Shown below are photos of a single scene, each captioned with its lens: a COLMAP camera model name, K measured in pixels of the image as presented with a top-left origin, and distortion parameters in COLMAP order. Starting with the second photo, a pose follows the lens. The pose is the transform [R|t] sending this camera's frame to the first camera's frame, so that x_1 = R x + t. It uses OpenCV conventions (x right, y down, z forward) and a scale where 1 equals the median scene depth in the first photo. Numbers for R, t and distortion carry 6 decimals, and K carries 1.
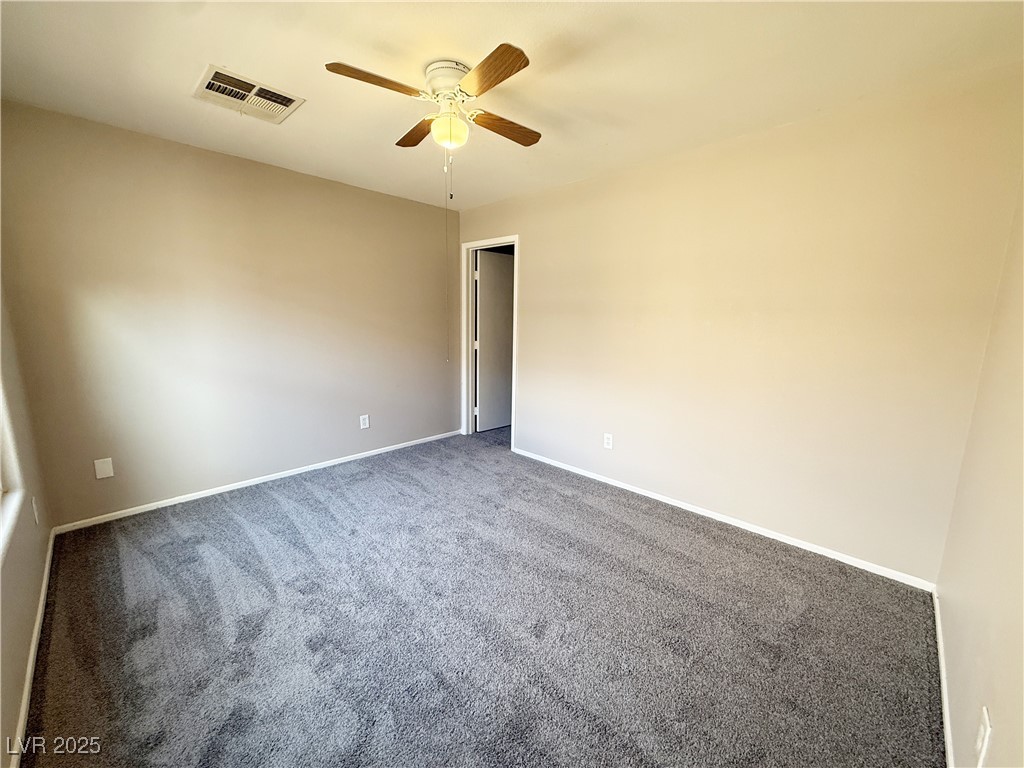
lens RADIAL K [[410.1, 0, 509.5], [0, 410.1, 384.7], [0, 0, 1]] dist [0.008766, 0.000394]
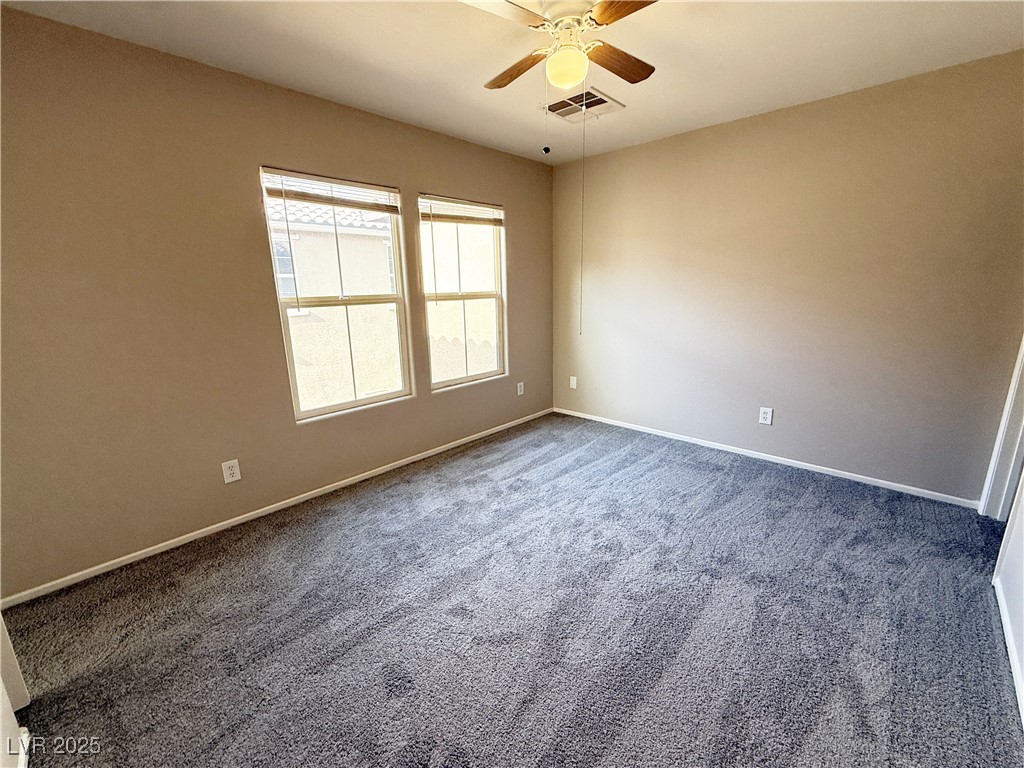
lens RADIAL K [[426.5, 0, 508.2], [0, 426.5, 385.9], [0, 0, 1]] dist [-0.001112, -0.000004]
pose [[0.018163, 0.217852, -0.975813, 0.651140], [-0.146988, 0.965951, 0.212914, -0.103424], [0.988972, 0.139565, 0.049566, 0.684726]]
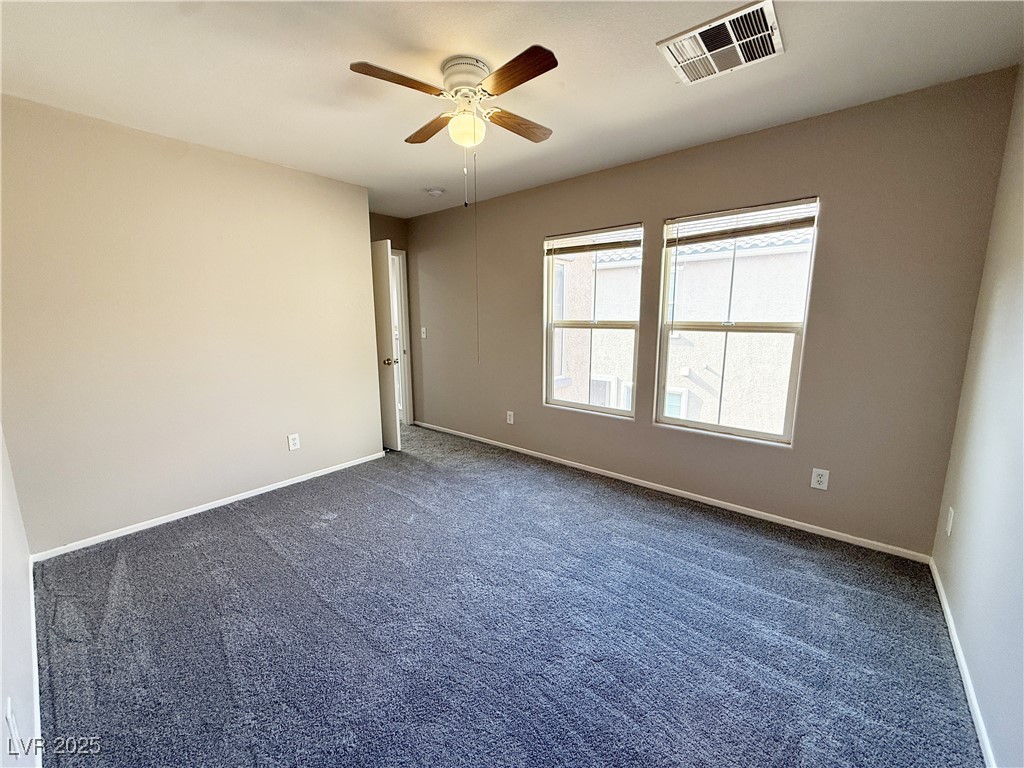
lens RADIAL K [[410.1, 0, 509.5], [0, 410.1, 384.7], [0, 0, 1]] dist [0.008766, 0.000394]
pose [[-0.996896, 0.010385, -0.078039, -0.125103], [-0.016381, 0.942203, 0.334643, -0.280809], [0.077004, 0.334882, -0.939108, 1.603469]]
